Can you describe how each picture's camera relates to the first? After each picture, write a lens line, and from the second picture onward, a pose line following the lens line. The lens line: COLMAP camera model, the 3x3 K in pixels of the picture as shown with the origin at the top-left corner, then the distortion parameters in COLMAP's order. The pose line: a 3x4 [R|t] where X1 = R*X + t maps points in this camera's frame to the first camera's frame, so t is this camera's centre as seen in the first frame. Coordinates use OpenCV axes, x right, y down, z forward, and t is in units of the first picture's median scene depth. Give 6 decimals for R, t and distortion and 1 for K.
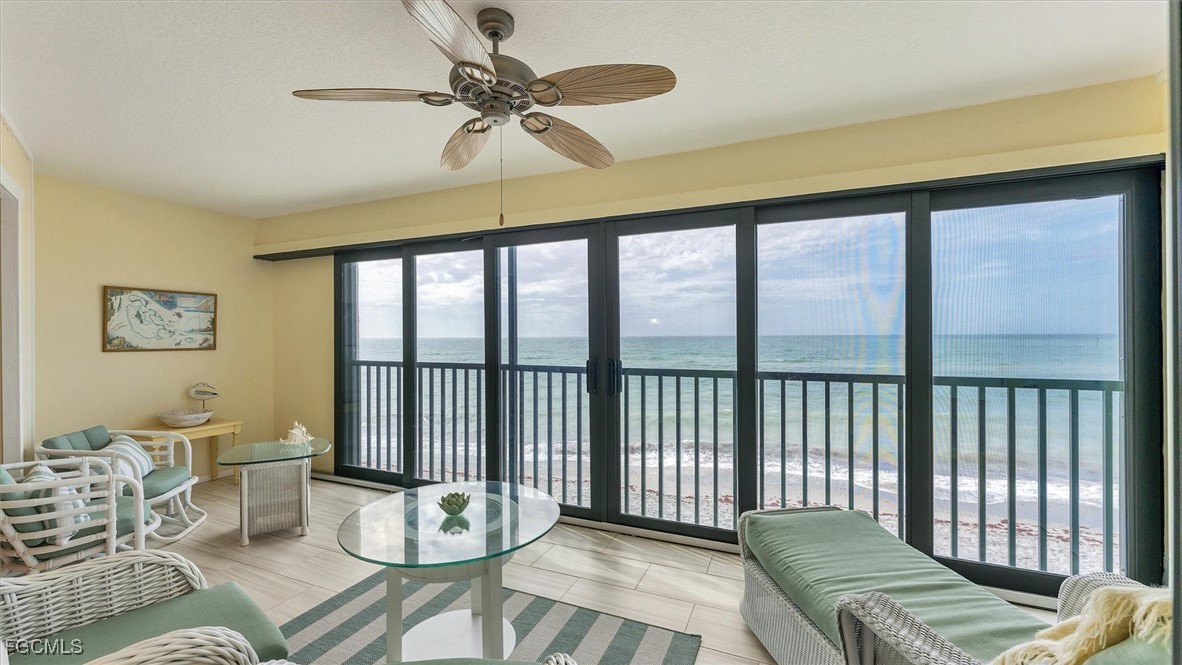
lens RADIAL K [[473.5, 0, 588.9], [0, 473.5, 338.5], [0, 0, 1]] dist [0.002586, 0.000102]
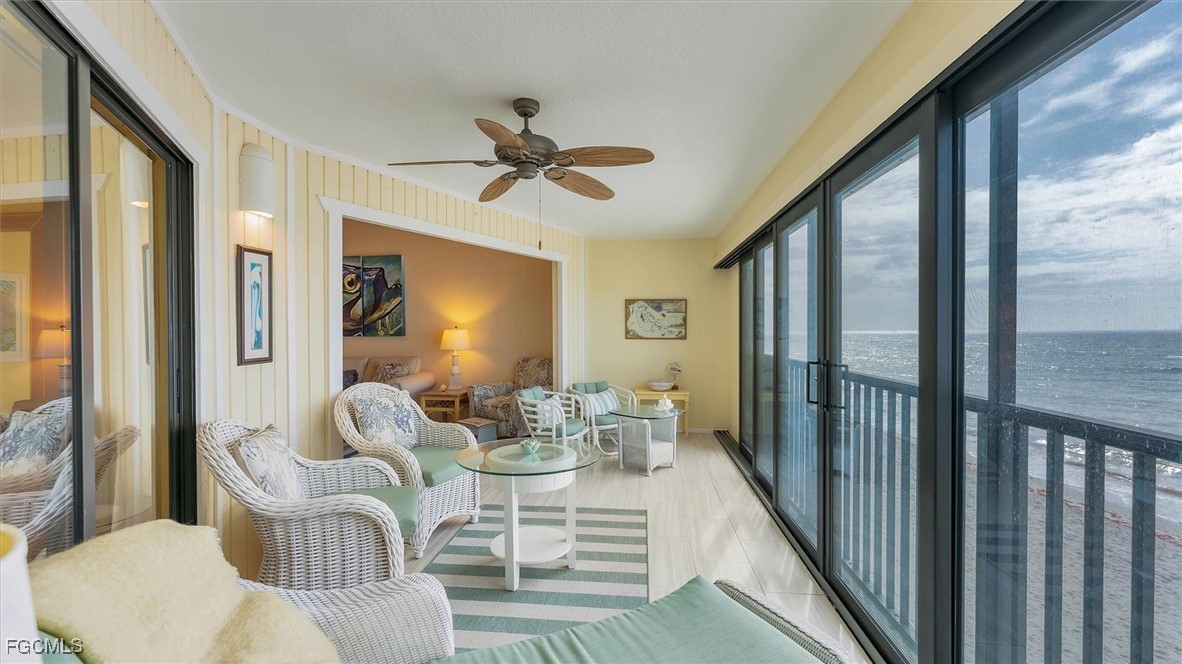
lens RADIAL K [[494.5, 0, 591.2], [0, 494.5, 338.9], [0, 0, 1]] dist [-0.002009, -0.000483]
pose [[0.309352, 0.019118, -0.950755, 0.549004], [-0.003855, 0.999815, 0.018851, -0.004125], [0.950940, -0.002166, 0.309369, 0.318879]]
